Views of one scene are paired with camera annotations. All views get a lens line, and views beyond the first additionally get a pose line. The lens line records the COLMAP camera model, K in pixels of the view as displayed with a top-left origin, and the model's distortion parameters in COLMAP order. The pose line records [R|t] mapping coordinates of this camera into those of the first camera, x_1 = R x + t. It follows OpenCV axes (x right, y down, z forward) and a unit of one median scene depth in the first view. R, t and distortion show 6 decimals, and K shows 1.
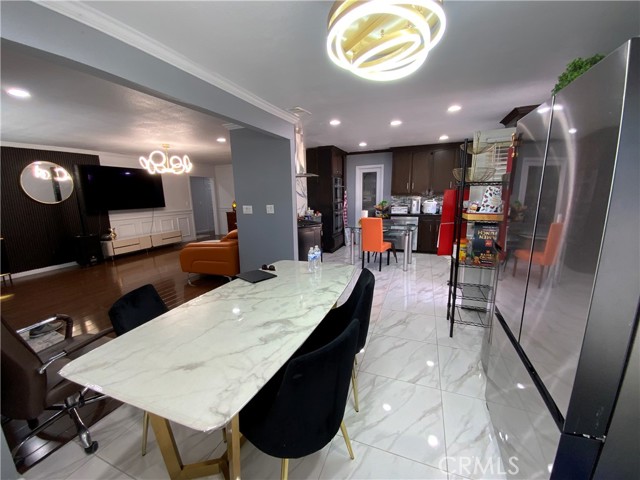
lens RADIAL K [[256.9, 0, 320.0], [0, 256.9, 240.0], [0, 0, 1]] dist [-0.000402, 0.000079]
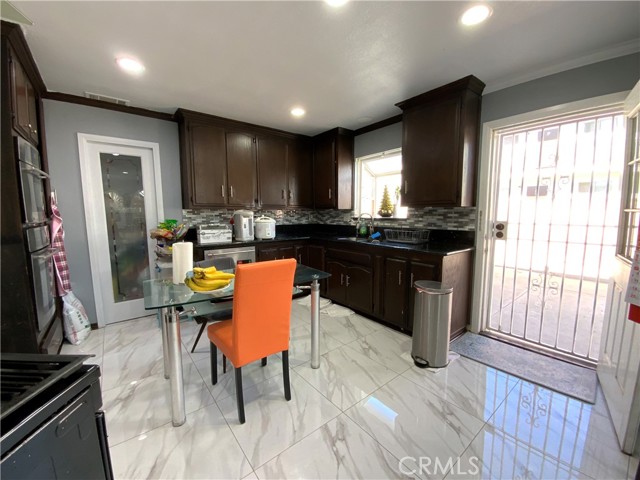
lens RADIAL K [[256.9, 0, 320.0], [0, 256.9, 240.0], [0, 0, 1]] dist [-0.000402, 0.000079]
pose [[0.494421, -0.075770, 0.865914, -0.021797], [0.148140, 0.988964, 0.001952, -0.053422], [-0.856506, 0.127311, 0.500190, 0.380598]]
